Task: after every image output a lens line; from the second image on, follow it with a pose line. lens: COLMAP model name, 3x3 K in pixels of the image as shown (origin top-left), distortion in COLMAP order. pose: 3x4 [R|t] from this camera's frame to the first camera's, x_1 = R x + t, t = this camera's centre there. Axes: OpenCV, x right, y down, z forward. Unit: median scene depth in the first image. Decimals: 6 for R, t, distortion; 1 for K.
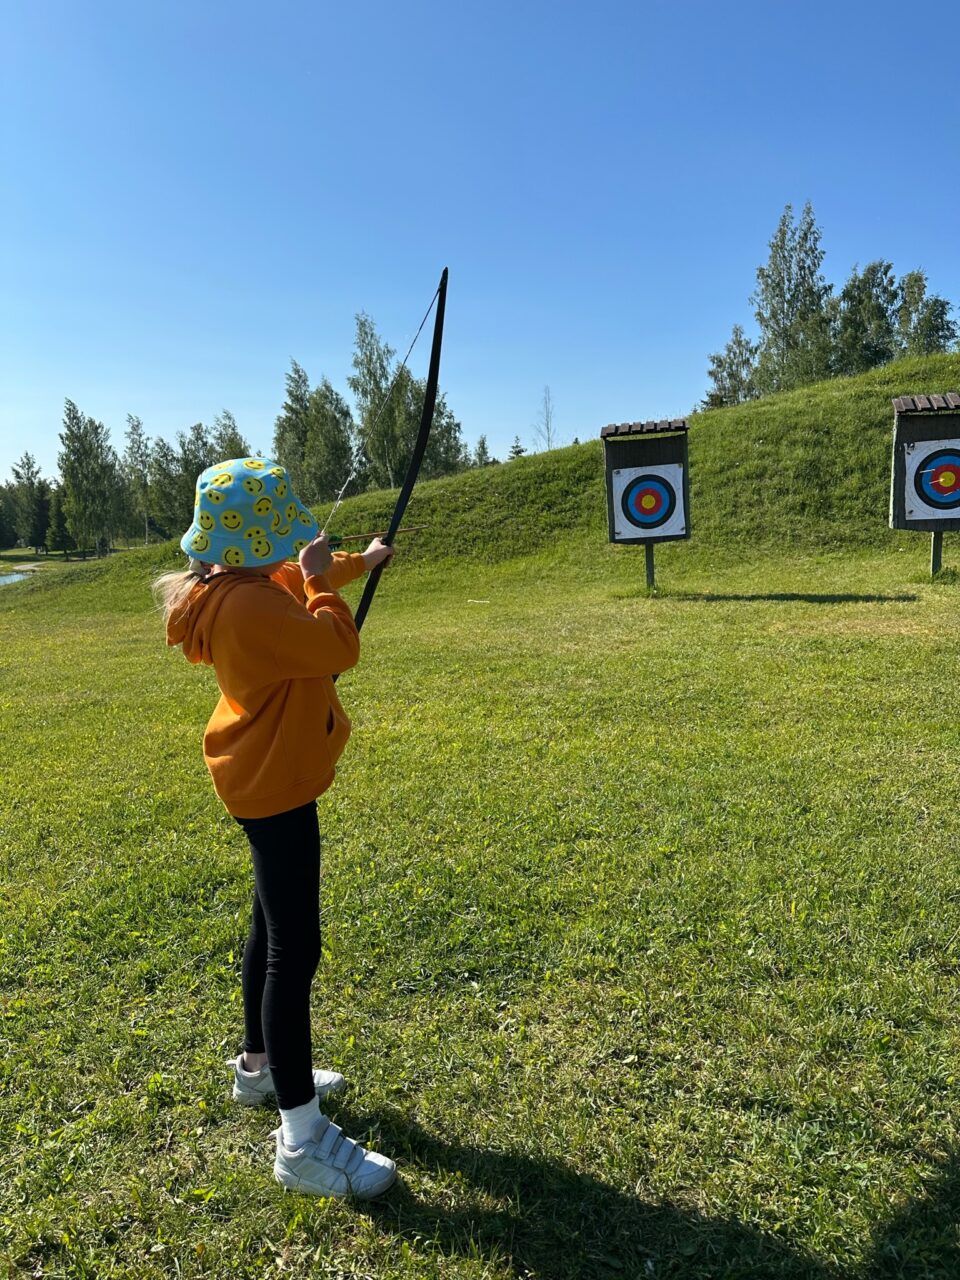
lens RADIAL K [[889.9, 0, 464.5], [0, 889.9, 643.8], [0, 0, 1]] dist [0.141342, -0.232277]
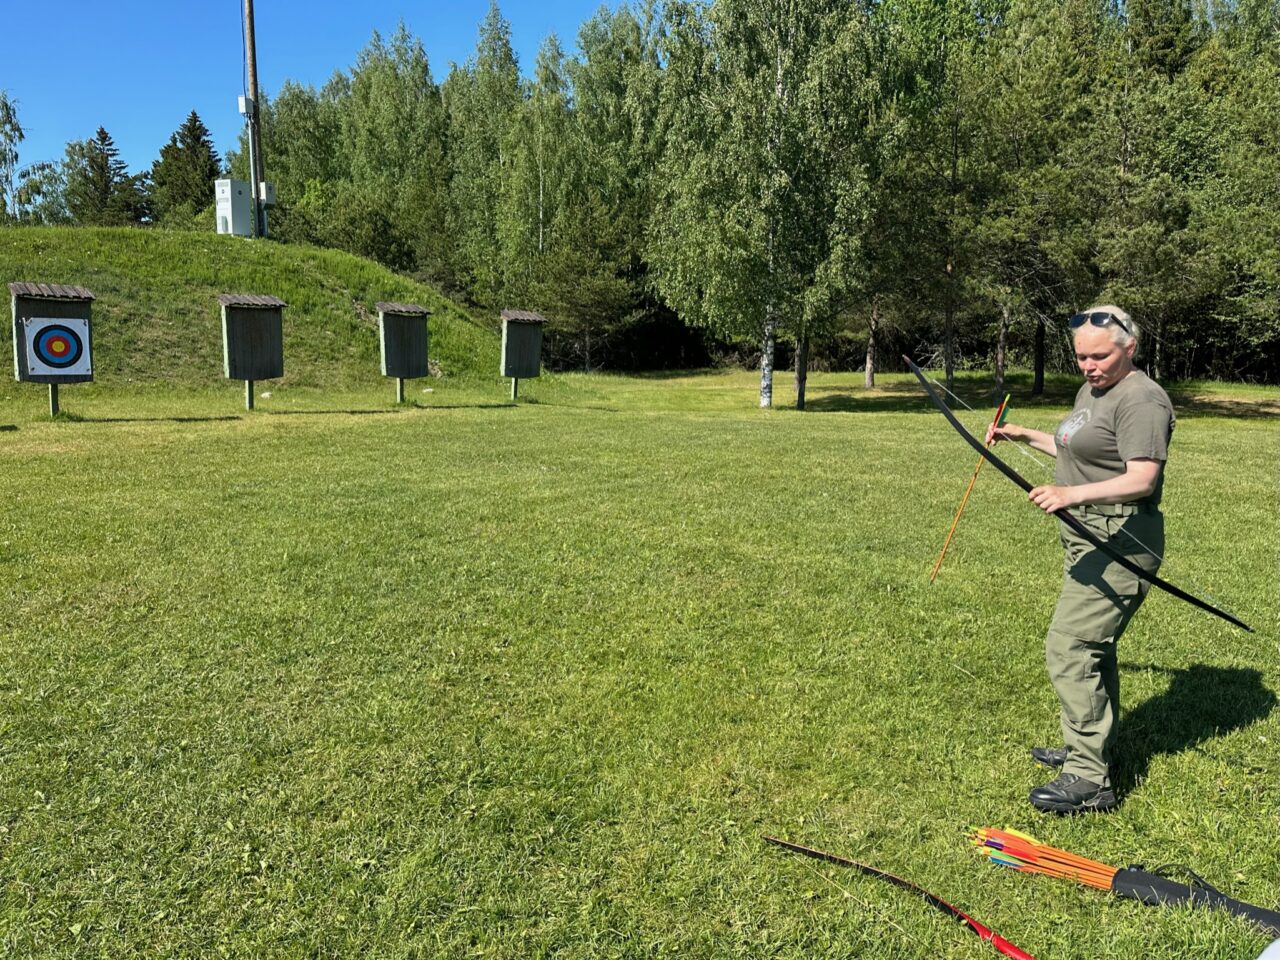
lens RADIAL K [[899.4, 0, 654.0], [0, 899.4, 492.9], [0, 0, 1]] dist [0.051924, -0.060329]
pose [[0.423930, -0.082431, 0.901936, -0.205453], [0.087706, 0.994906, 0.049704, 0.030944], [-0.901438, 0.058034, 0.429000, -0.236190]]
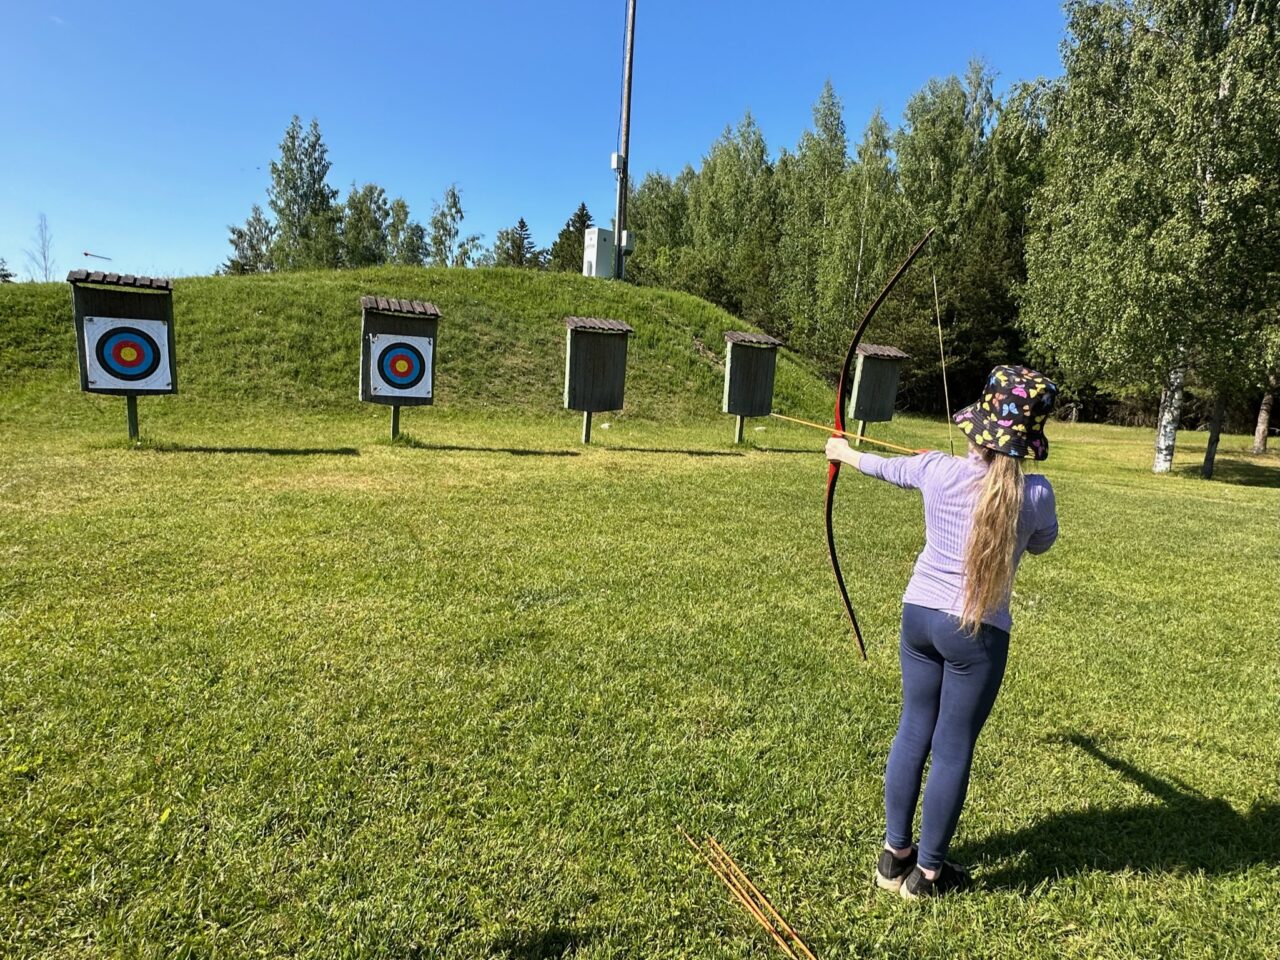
lens RADIAL K [[724.4, 0, 647.6], [0, 724.4, 481.6], [0, 0, 1]] dist [-0.002339, -0.000749]
pose [[0.709629, -0.003481, 0.704567, 0.029131], [0.002557, 0.999994, 0.002366, -0.009862], [-0.704571, 0.000123, 0.709633, 0.010070]]
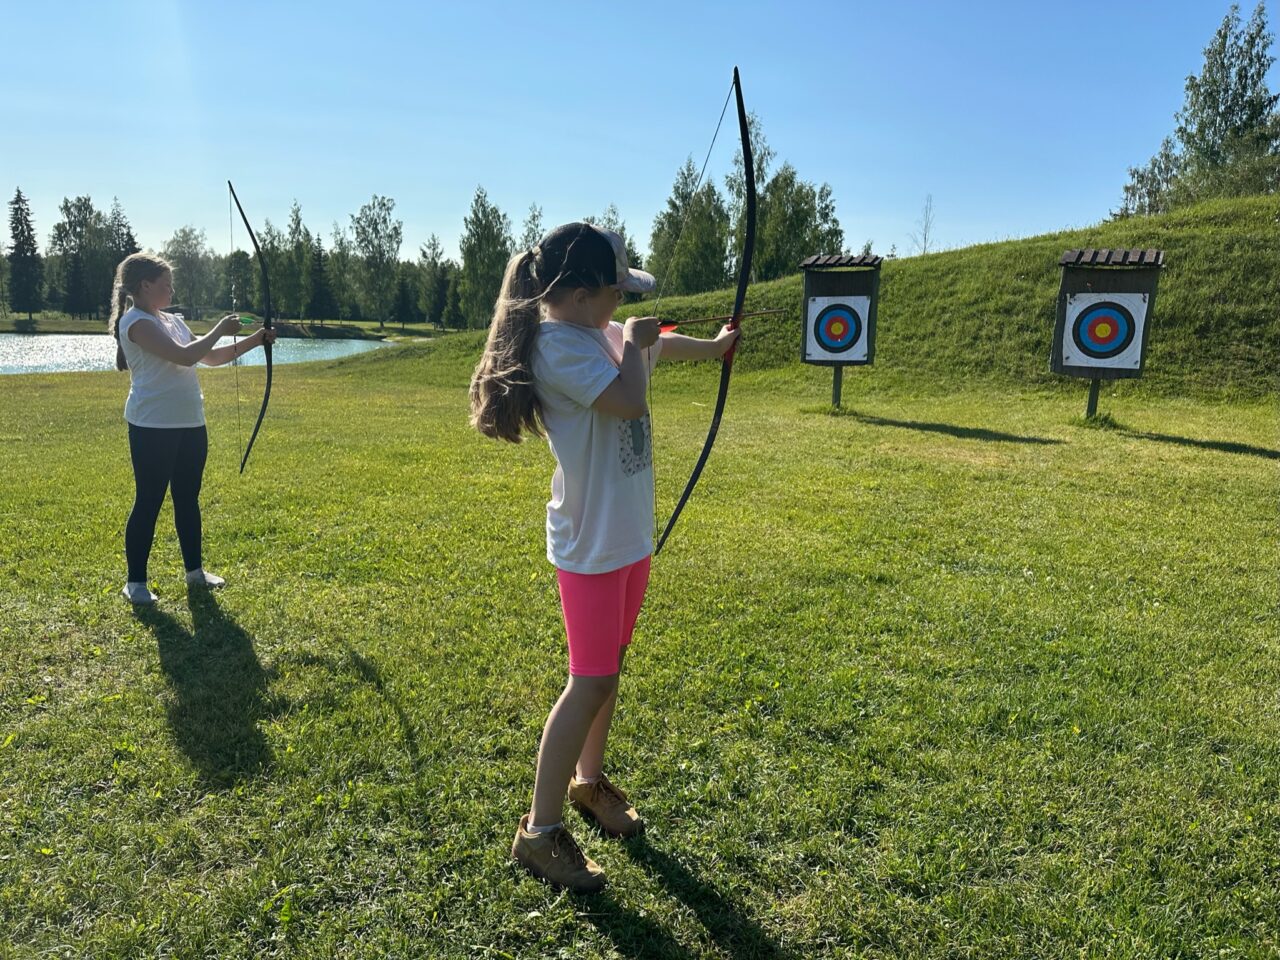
lens RADIAL K [[899.2, 0, 629.9], [0, 899.2, 487.1], [0, 0, 1]] dist [0.056944, -0.065663]
pose [[0.968310, 0.119594, -0.219257, 0.142090], [-0.109234, 0.992274, 0.058827, -0.000190], [0.224598, -0.033013, 0.973892, -0.098610]]
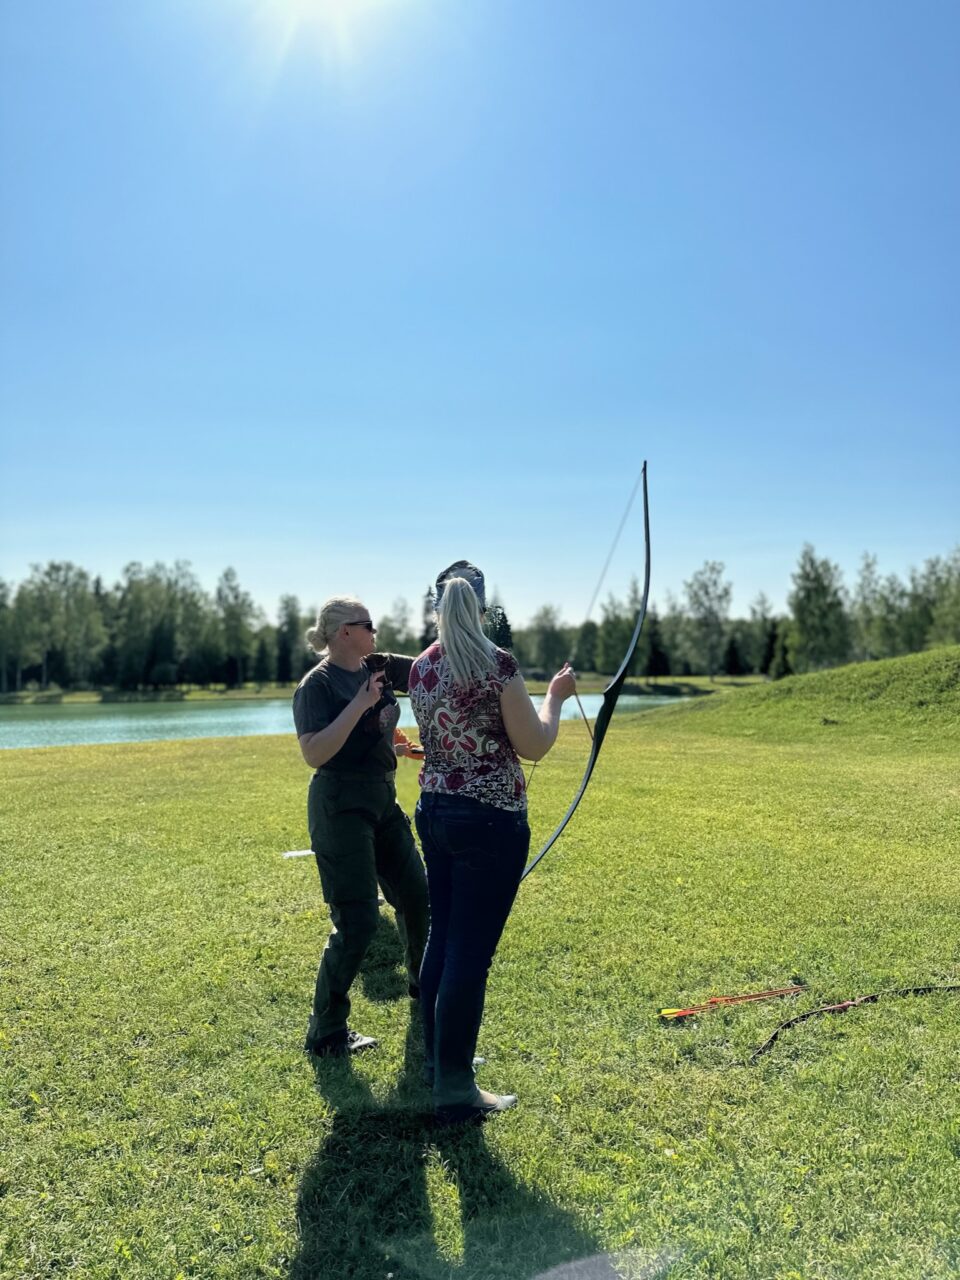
lens RADIAL K [[887.8, 0, 470.9], [0, 887.8, 646.6], [0, 0, 1]] dist [0.106286, -0.150043]
pose [[0.716086, 0.021684, -0.697675, 0.231888], [-0.119115, 0.988652, -0.091531, -0.000941], [0.687773, 0.148648, 0.710543, -0.145125]]
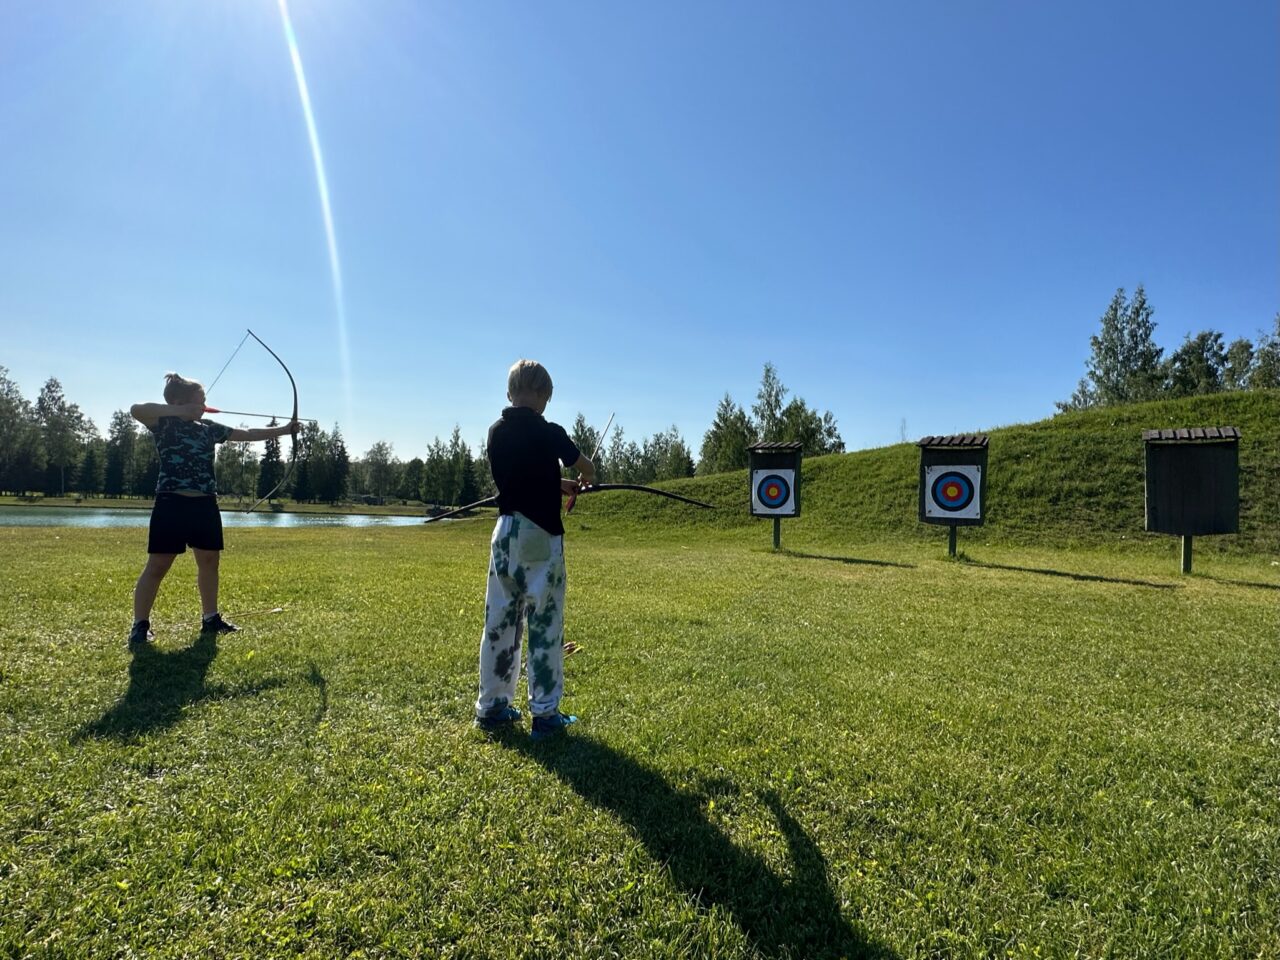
lens RADIAL K [[681.4, 0, 635.6], [0, 681.4, 485.0], [0, 0, 1]] dist [0.000518, 0.000082]
pose [[0.943573, 0.076352, -0.322244, 0.228169], [-0.129726, 0.980513, -0.147534, 0.023854], [0.304700, 0.181012, 0.935090, -0.120646]]
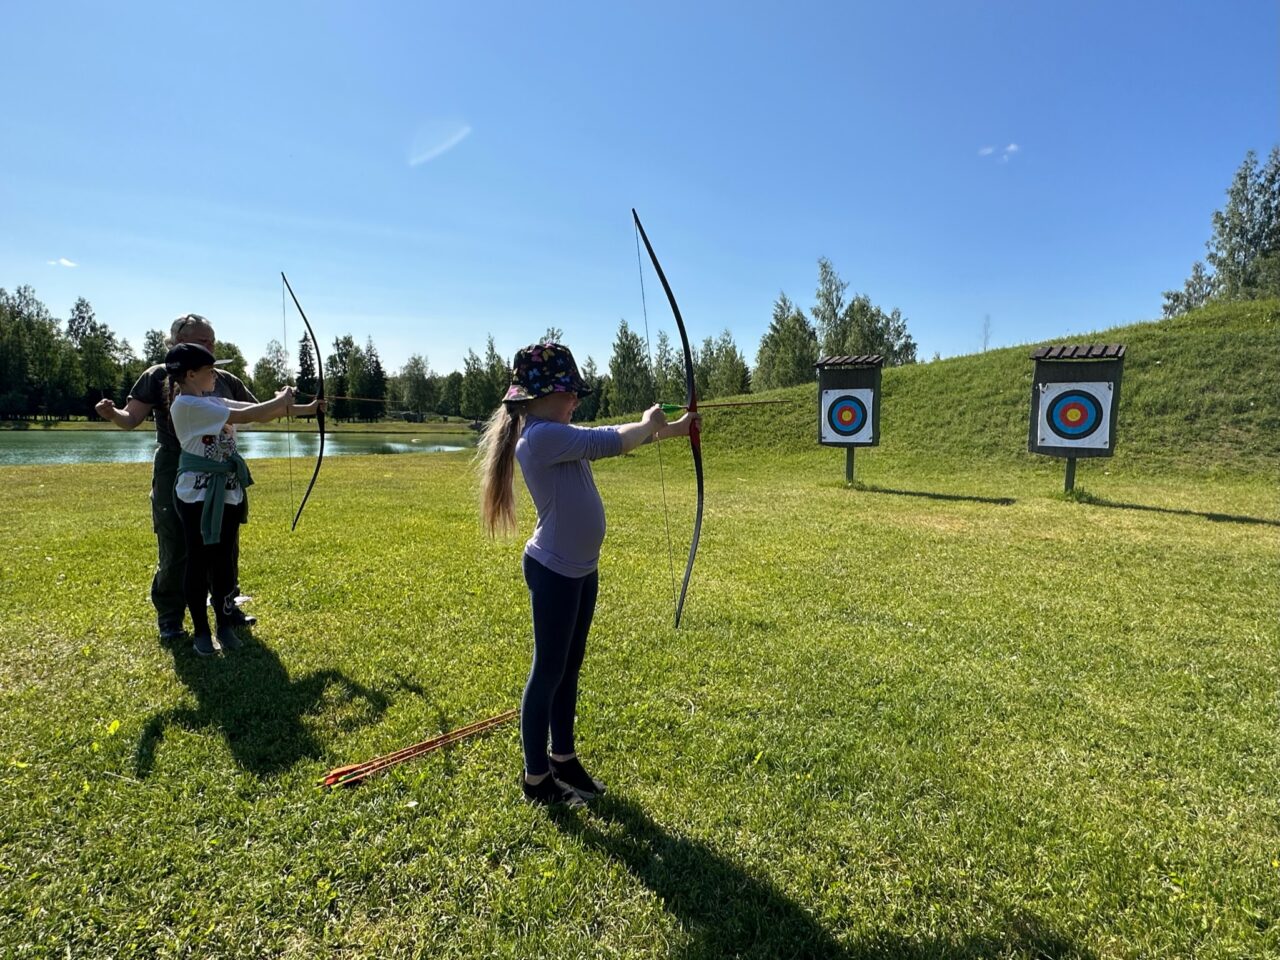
lens RADIAL K [[719.0, 0, 638.5], [0, 719.0, 479.9], [0, 0, 1]] dist [0.001668, -0.000278]
pose [[0.921487, 0.100828, -0.375094, 0.208172], [-0.117770, 0.992787, -0.022454, -0.002817], [0.370124, 0.064866, 0.926715, -0.056489]]
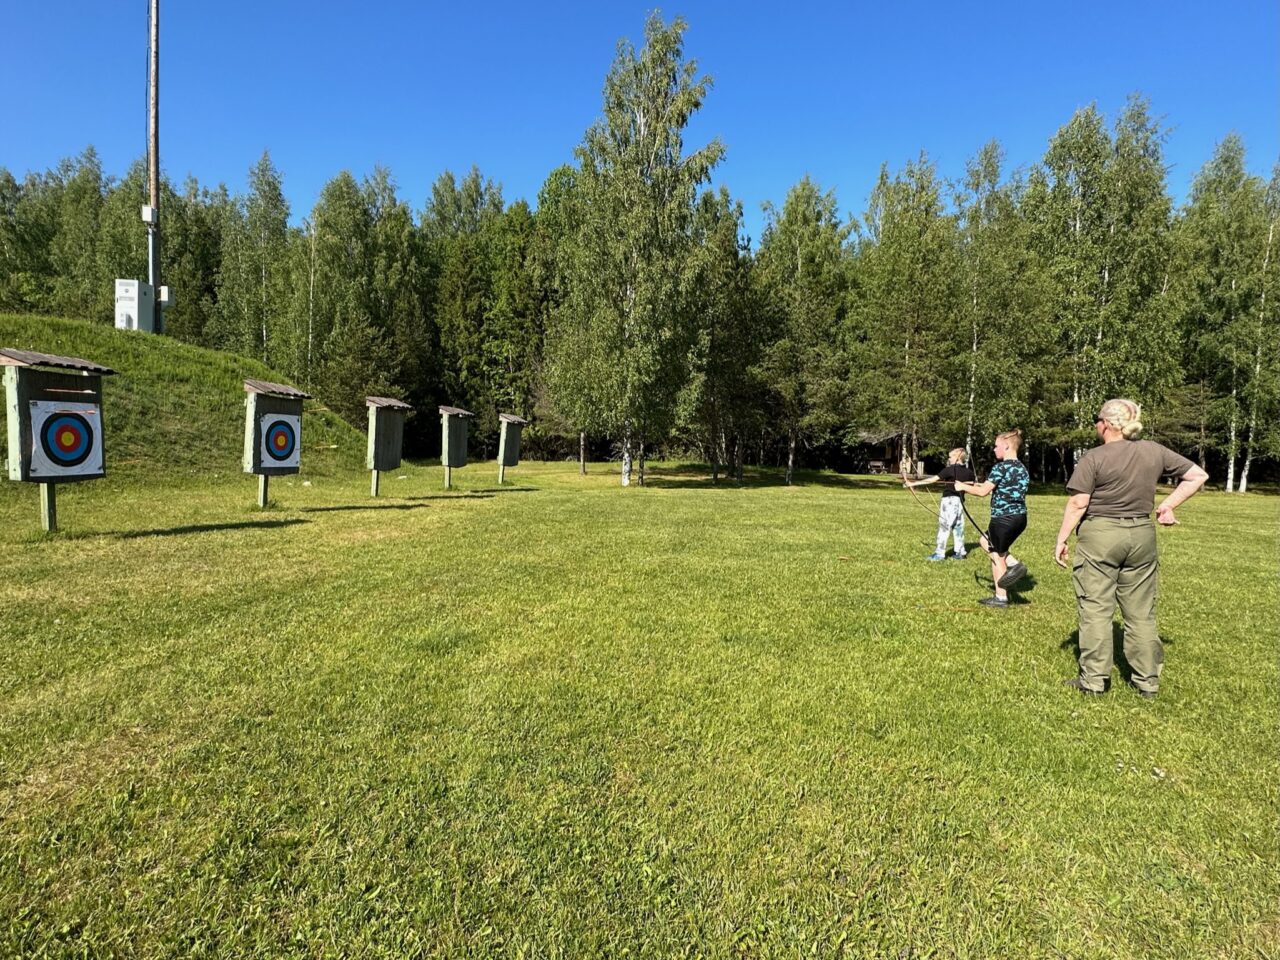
lens RADIAL K [[679.0, 0, 638.6], [0, 679.0, 489.1], [0, 0, 1]] dist [0.000387, 0.000507]
pose [[-0.071780, -0.005065, 0.997408, -0.354237], [0.114633, 0.993319, 0.013294, -0.028333], [-0.990811, 0.115290, -0.070720, 0.288365]]
